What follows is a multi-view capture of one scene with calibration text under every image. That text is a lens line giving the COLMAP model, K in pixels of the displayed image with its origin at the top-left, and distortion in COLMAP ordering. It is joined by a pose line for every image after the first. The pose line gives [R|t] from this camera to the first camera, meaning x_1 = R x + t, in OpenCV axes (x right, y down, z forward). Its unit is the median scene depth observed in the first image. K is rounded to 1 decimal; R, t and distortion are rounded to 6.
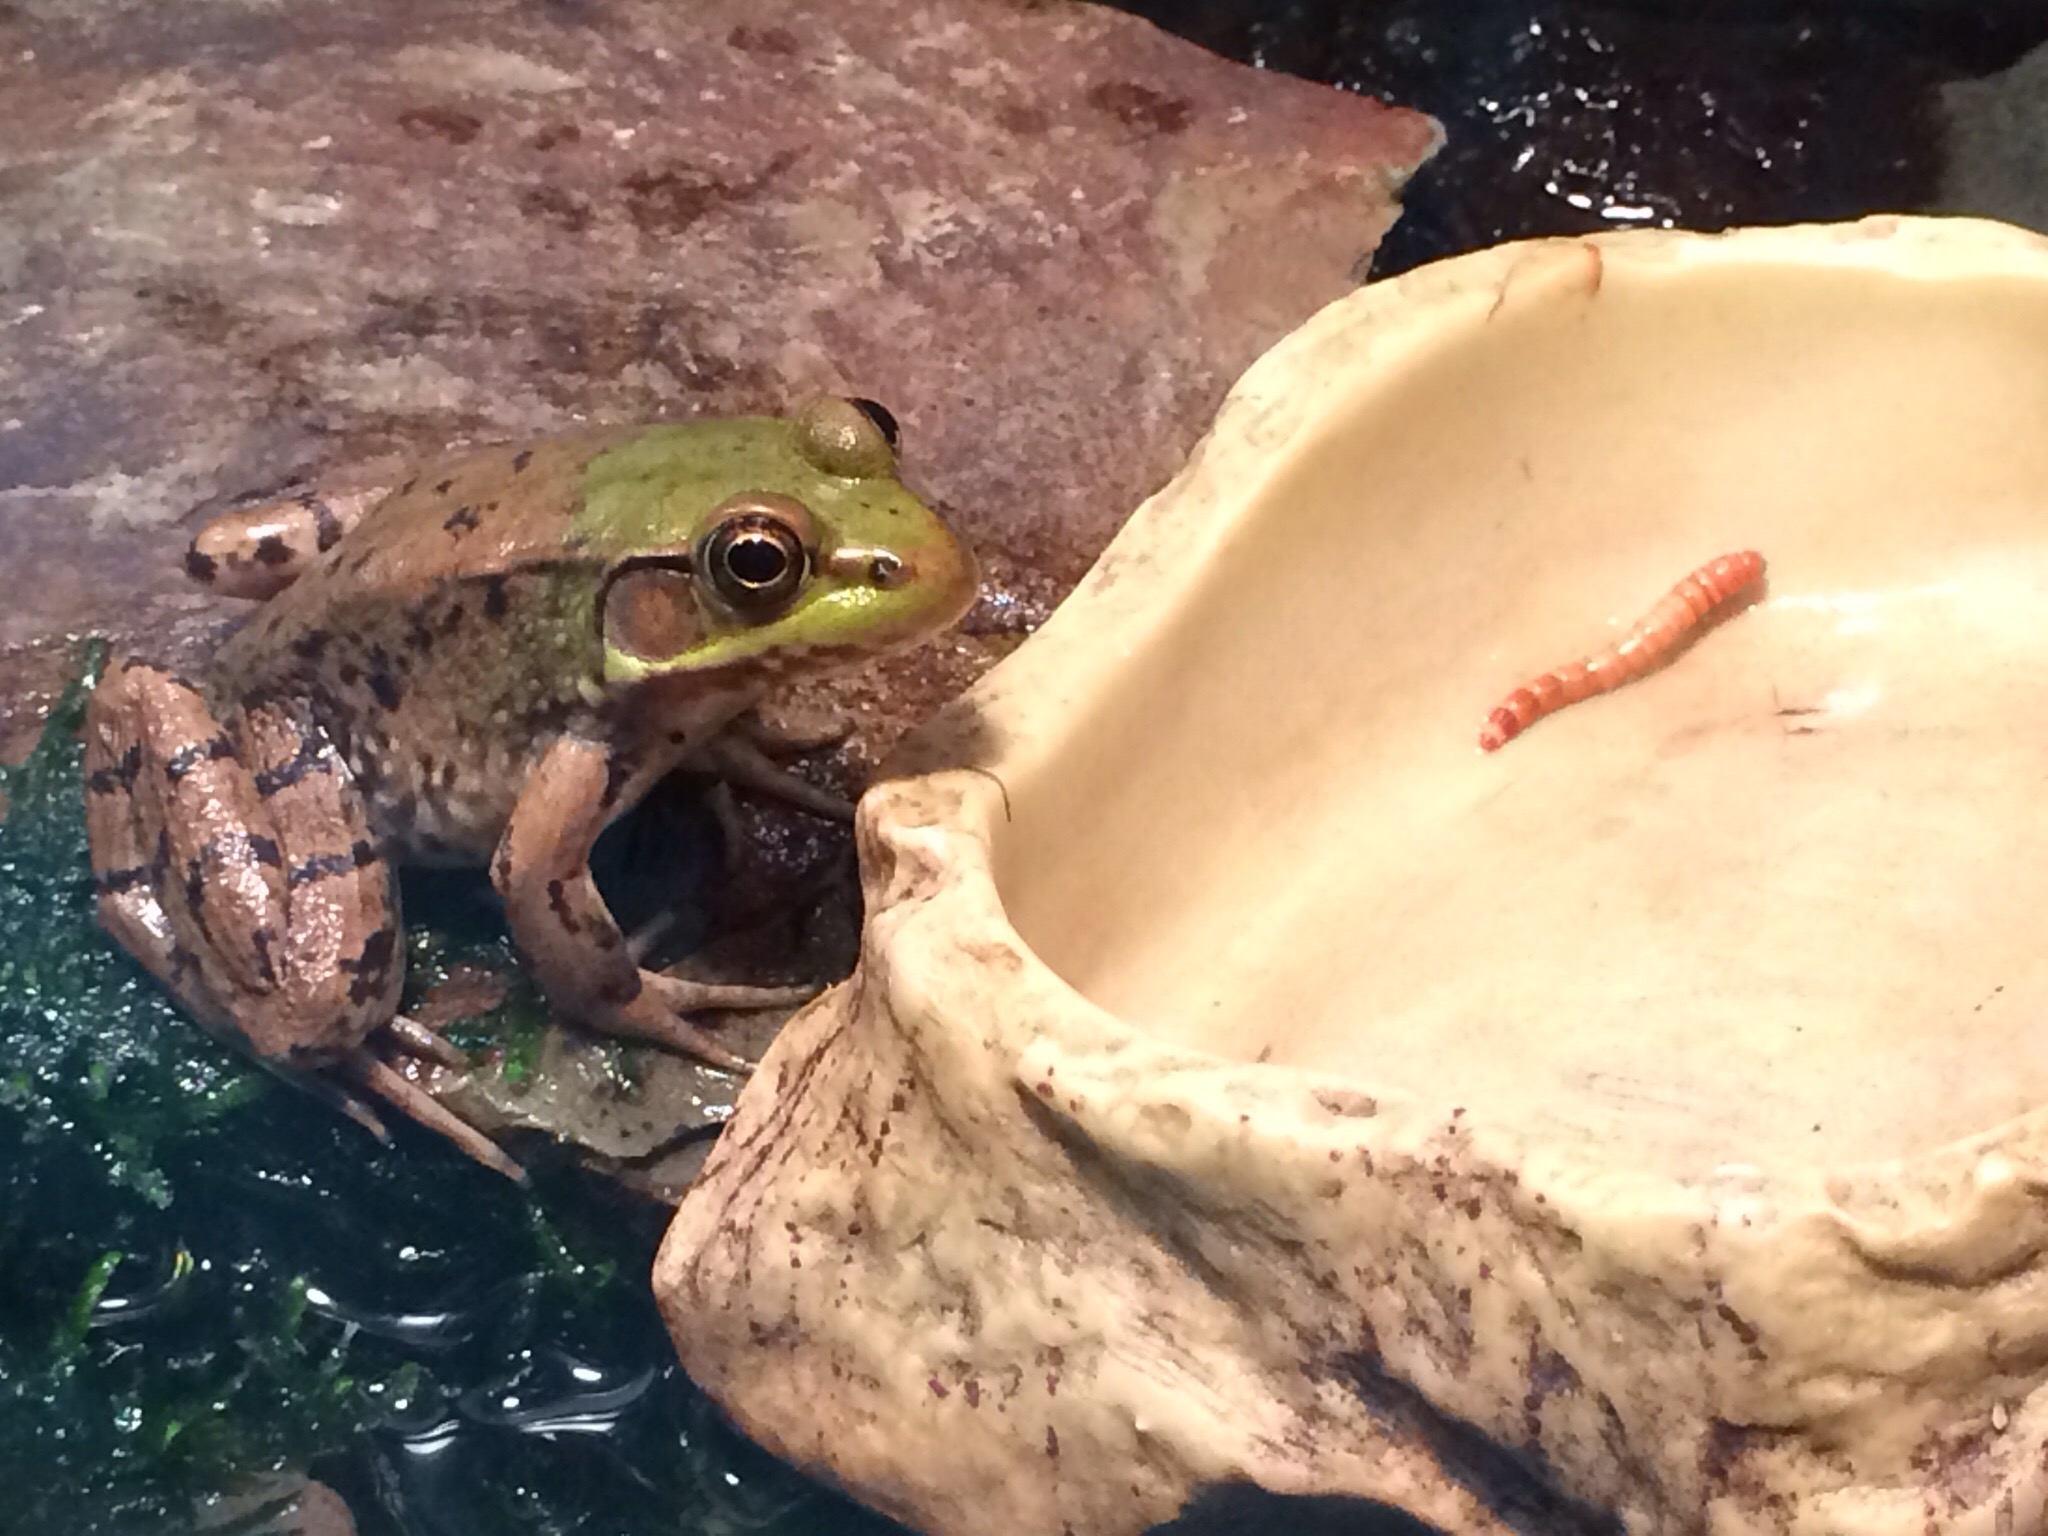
lens RADIAL K [[5117.9, 0, 1024.0], [0, 5117.9, 768.0], [0, 0, 1]] dist [-0.040505, 0.492125]
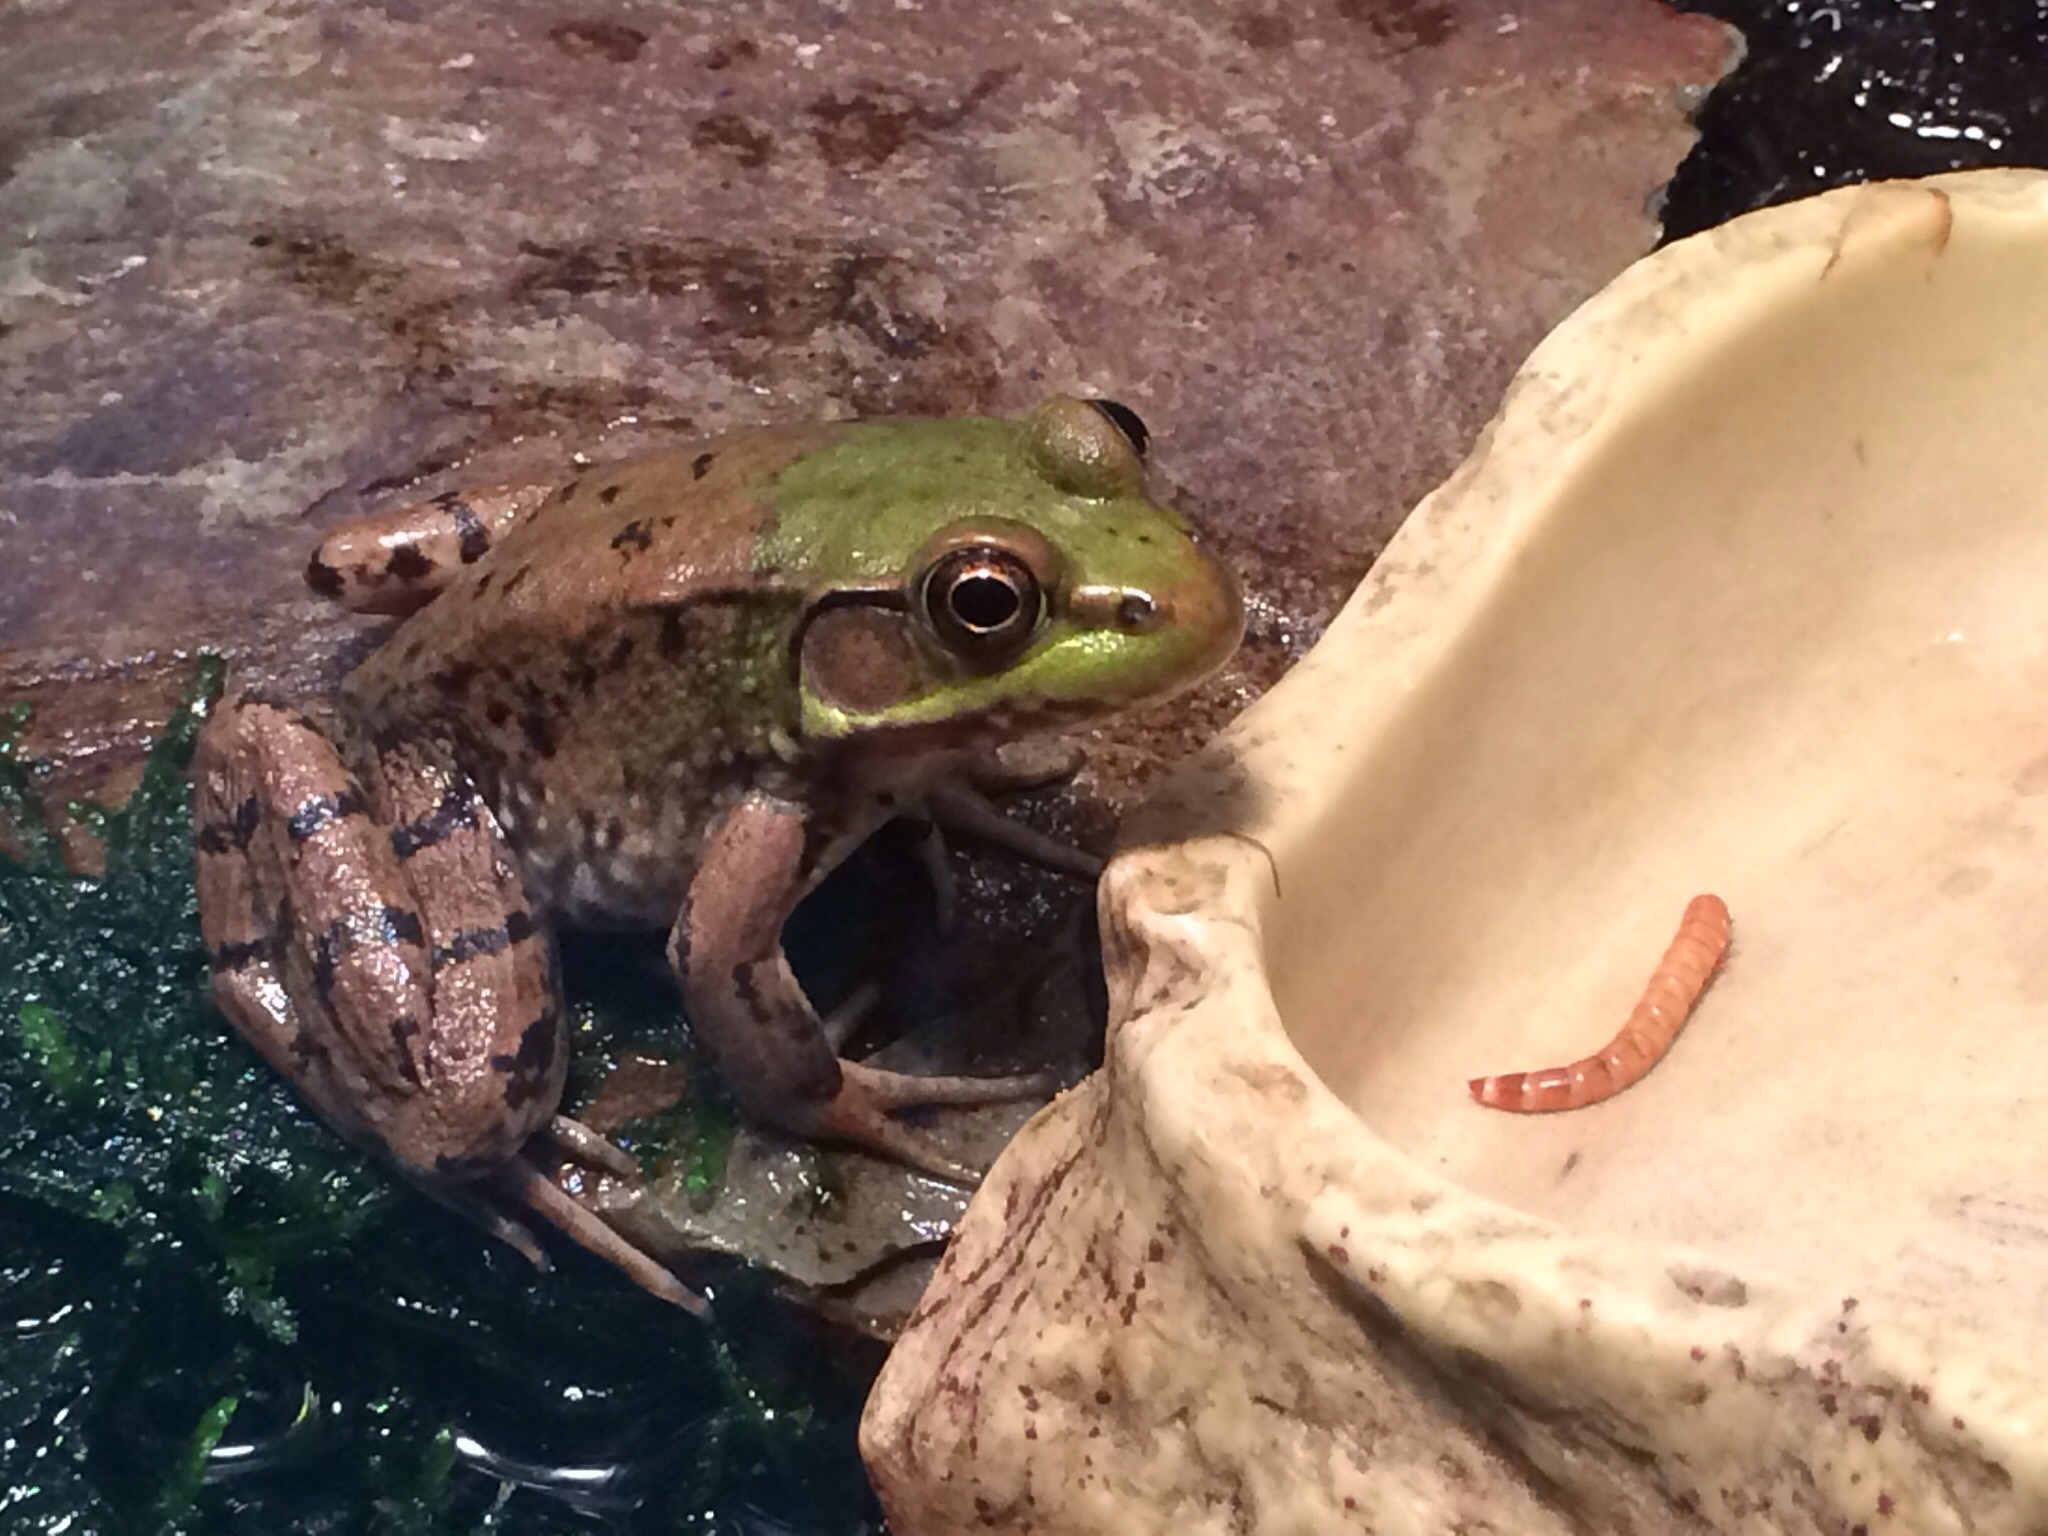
lens RADIAL K [[5117.9, 0, 1024.0], [0, 5117.9, 768.0], [0, 0, 1]] dist [-0.040505, 0.492125]
pose [[0.999664, 0.001504, -0.025866, -0.022412], [-0.000494, 0.999239, 0.038993, -0.042742], [0.025905, -0.038967, 0.998905, 0.148443]]
